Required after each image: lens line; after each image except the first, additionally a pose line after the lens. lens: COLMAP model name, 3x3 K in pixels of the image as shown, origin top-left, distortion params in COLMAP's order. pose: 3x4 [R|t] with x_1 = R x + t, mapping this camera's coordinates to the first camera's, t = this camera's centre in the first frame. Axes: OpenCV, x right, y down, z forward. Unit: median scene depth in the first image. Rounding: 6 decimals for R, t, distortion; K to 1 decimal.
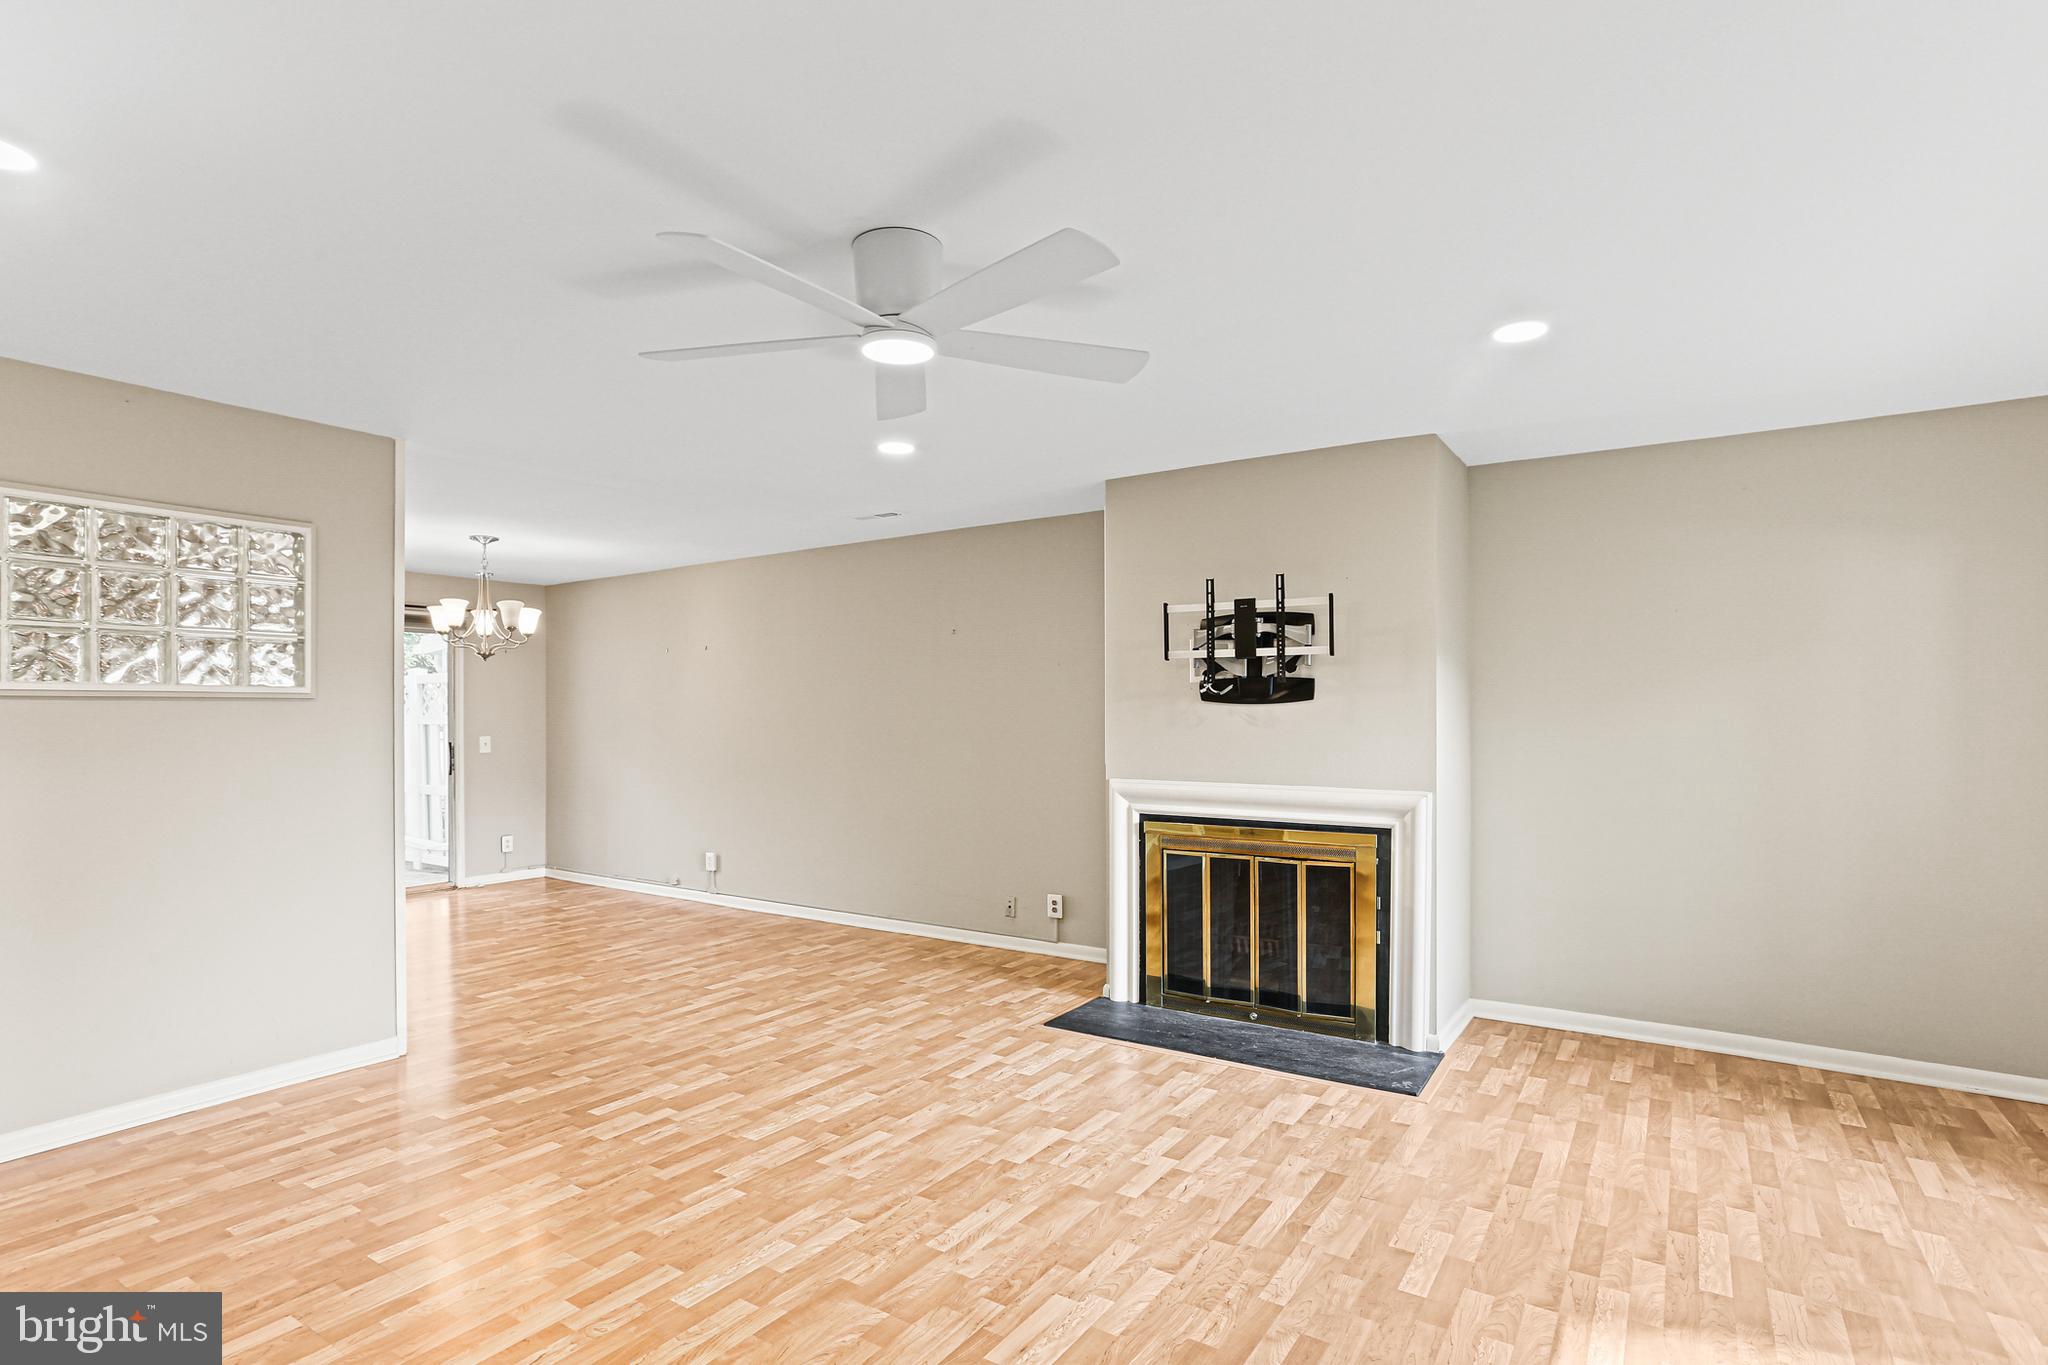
lens RADIAL K [[1004.9, 0, 1007.1], [0, 1004.9, 725.6], [0, 0, 1]] dist [-0.039958, 0.024537]
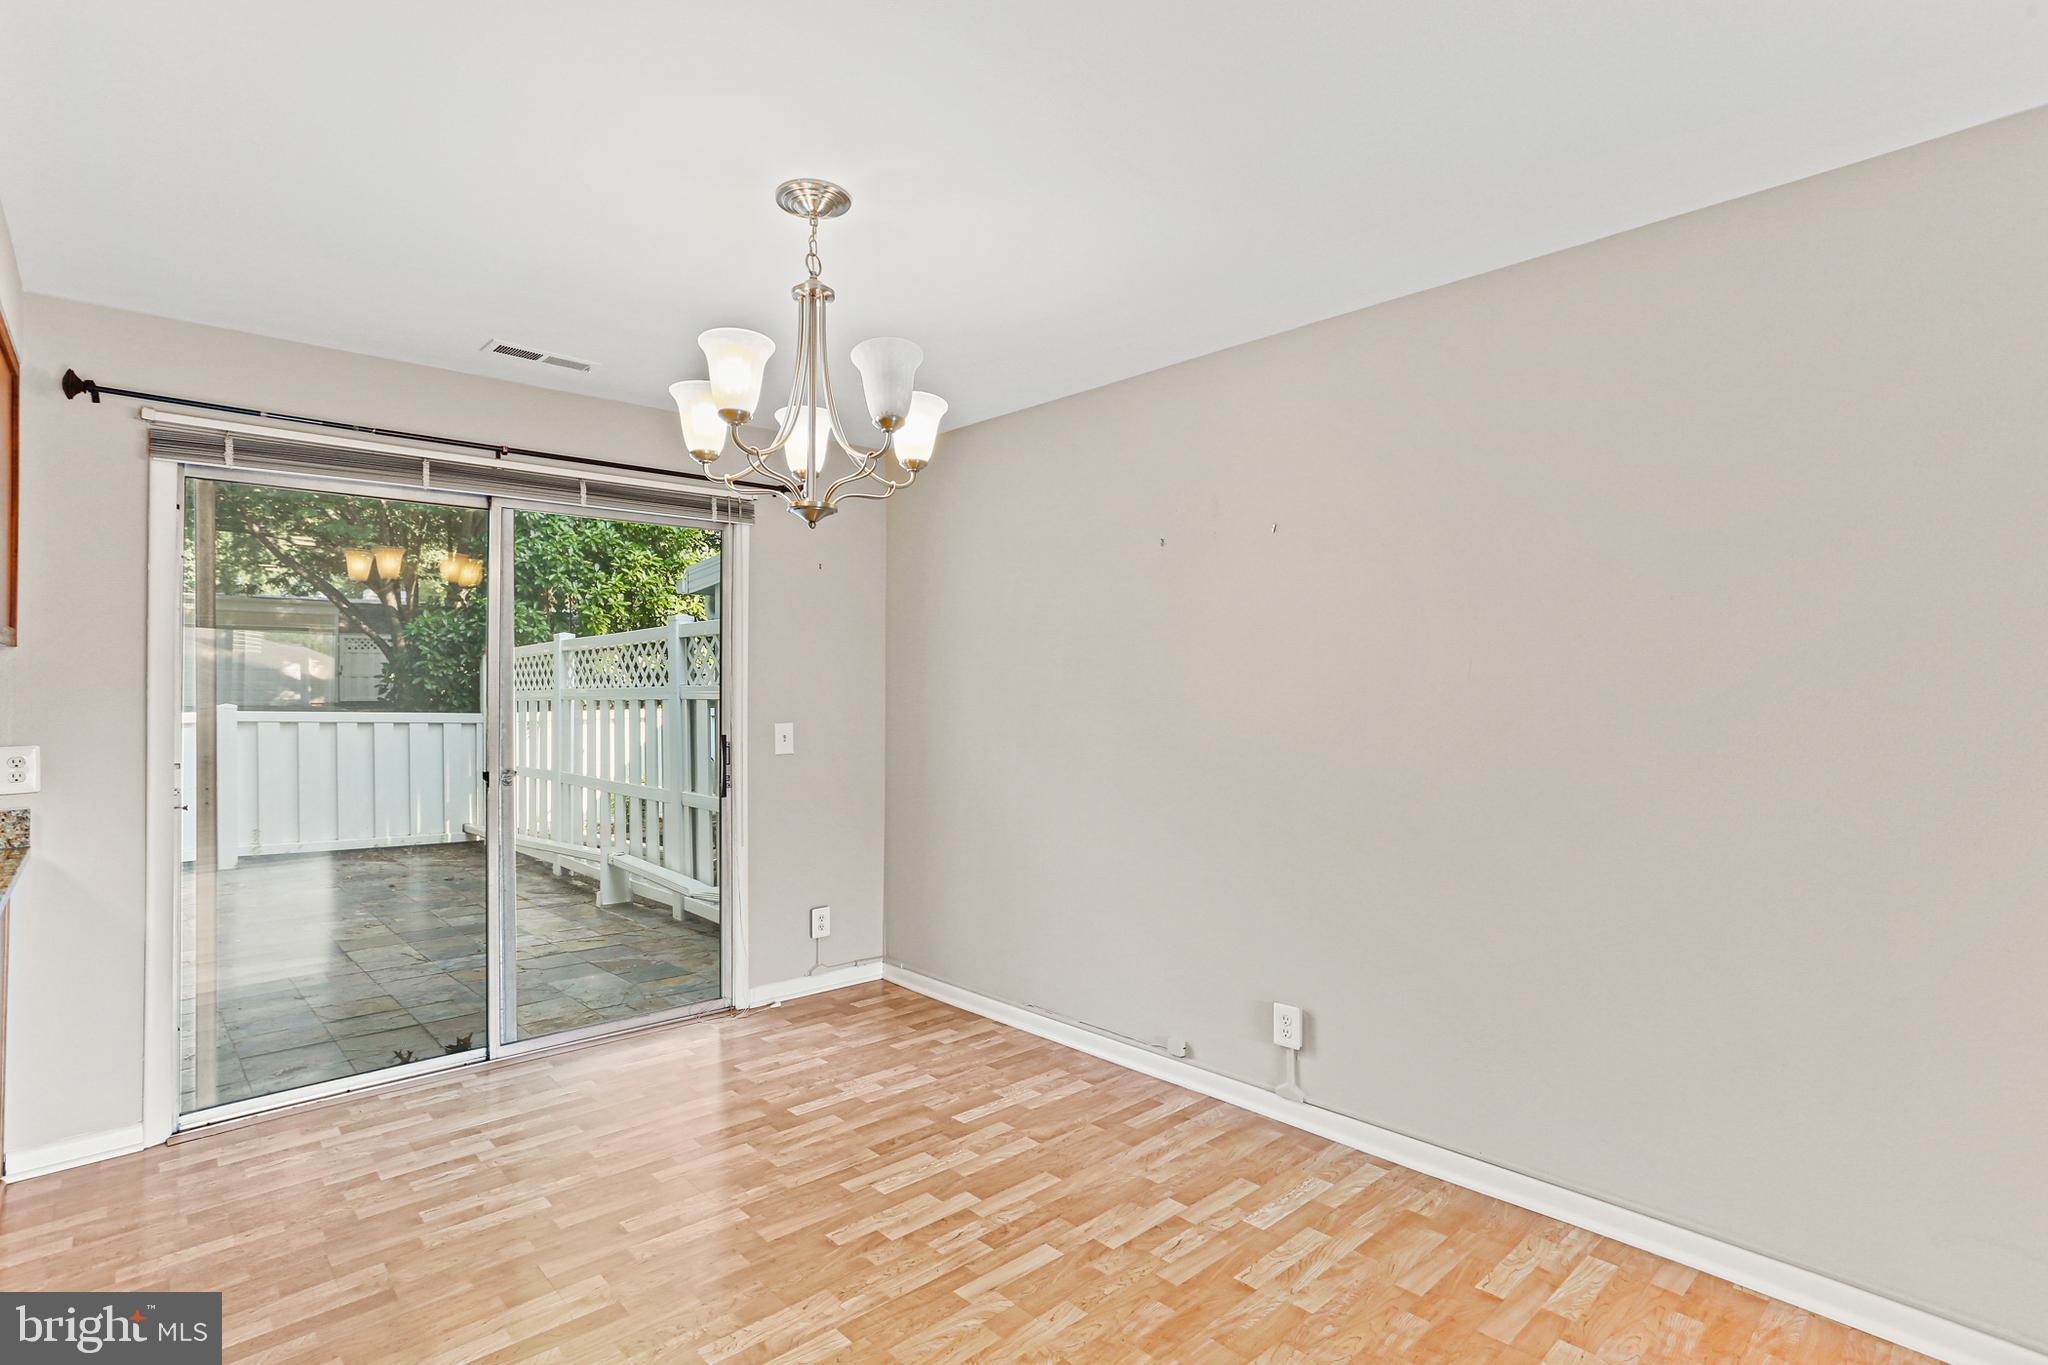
lens RADIAL K [[1004.9, 0, 1012.6], [0, 1004.9, 682.0], [0, 0, 1]] dist [-0.039958, 0.024537]
pose [[0.973398, 0.000507, -0.229118, -0.533220], [-0.003394, 0.999920, -0.012208, -0.007413], [0.229094, 0.012661, 0.973322, 0.954895]]
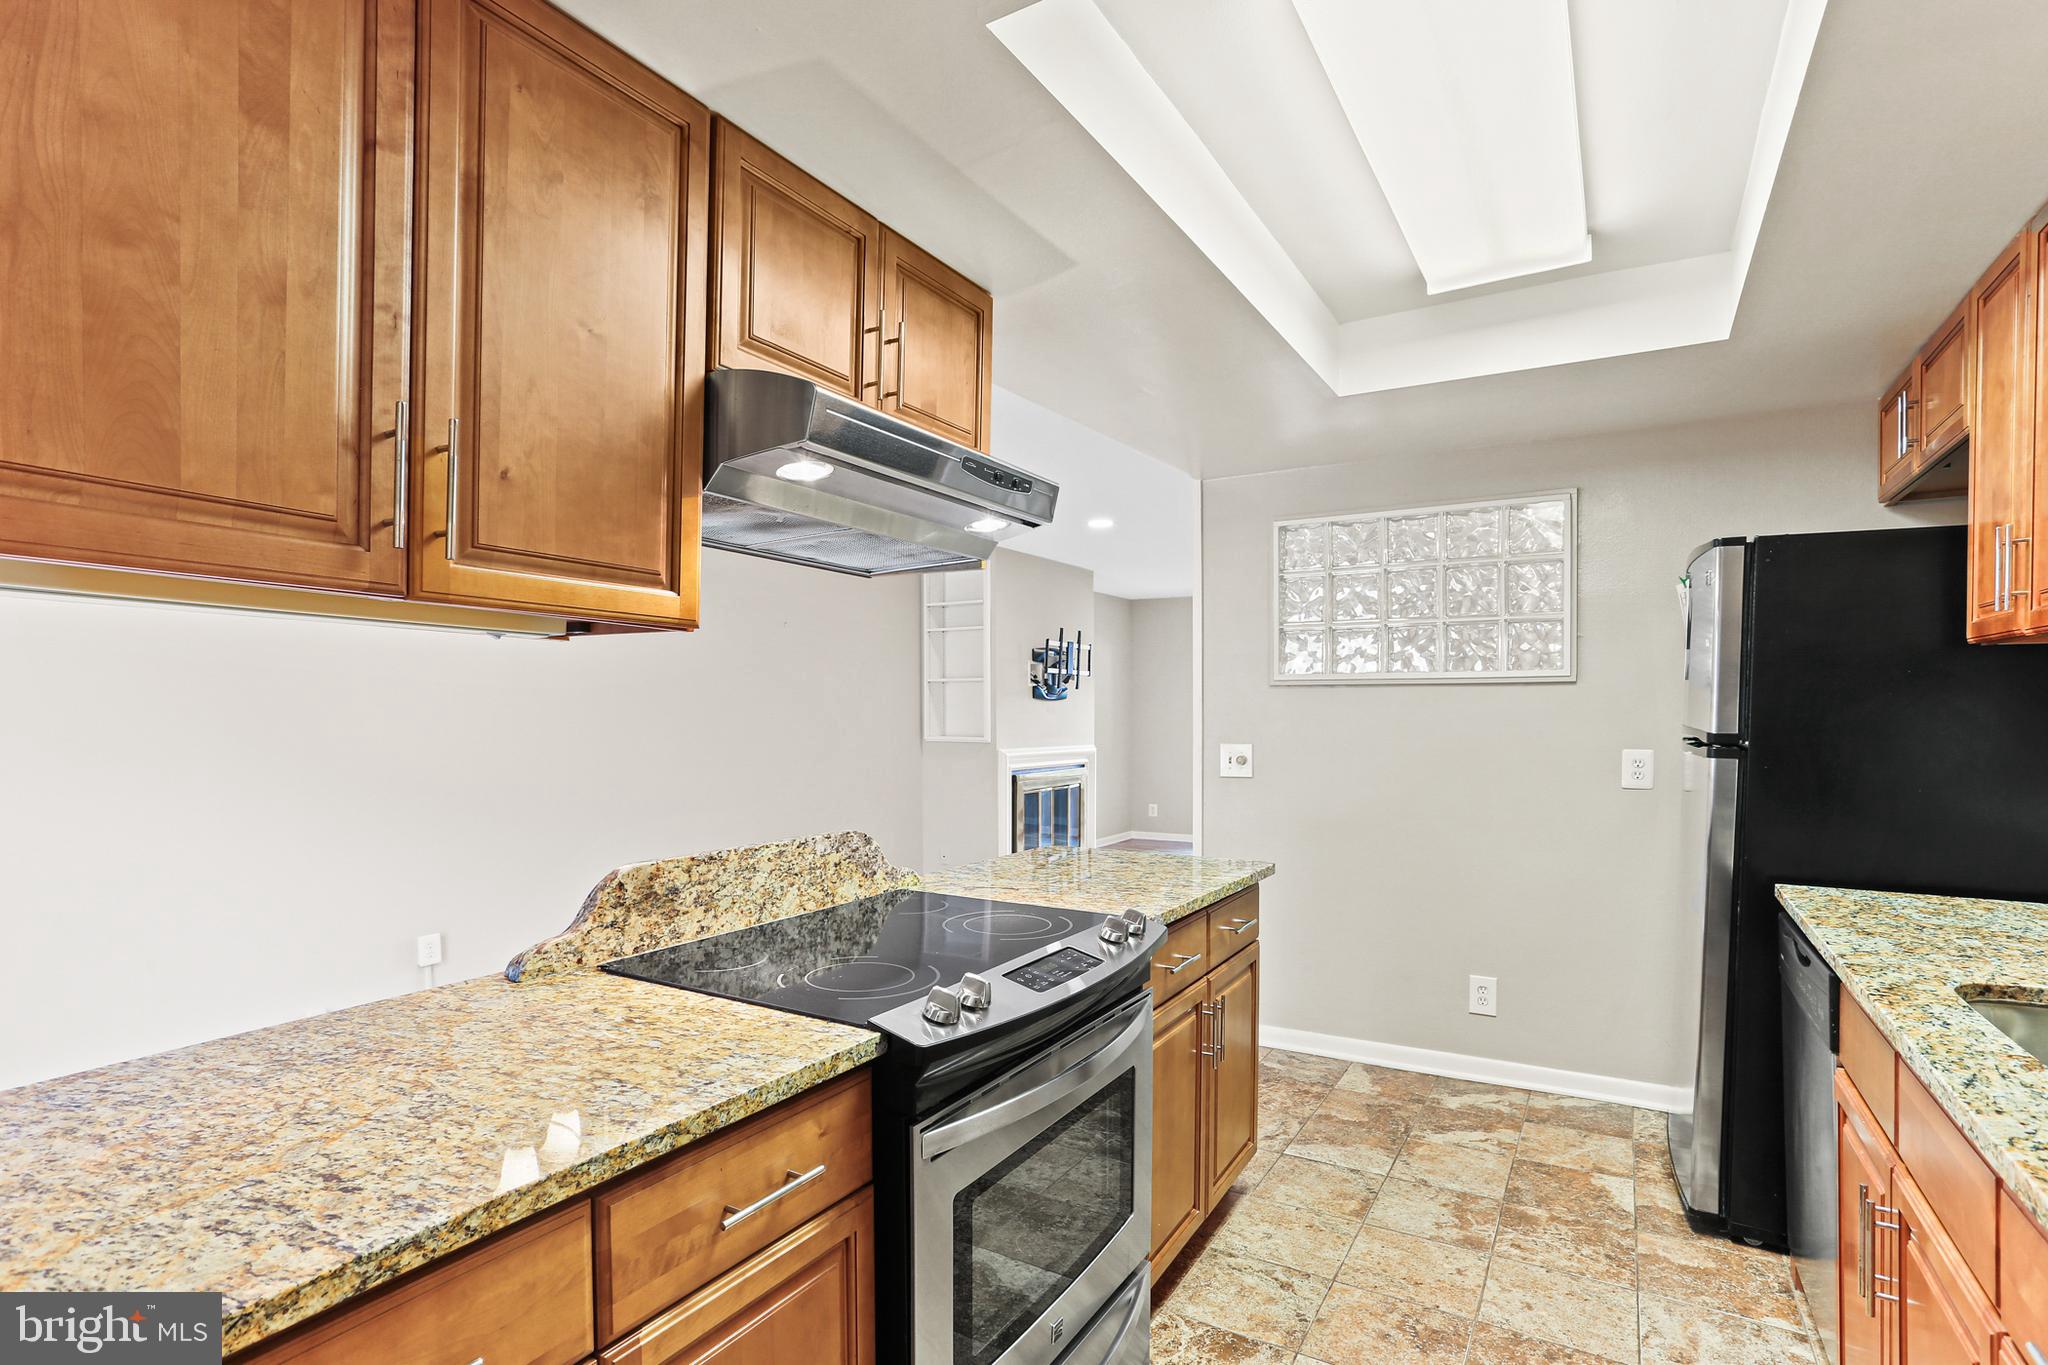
lens RADIAL K [[1004.9, 0, 1034.3], [0, 1004.9, 703.4], [0, 0, 1]] dist [-0.039958, 0.024537]
pose [[-0.059480, 0.007649, 0.998200, -1.547866], [0.008044, 0.999942, -0.007184, -0.003336], [-0.998197, 0.007602, -0.059538, 1.156571]]
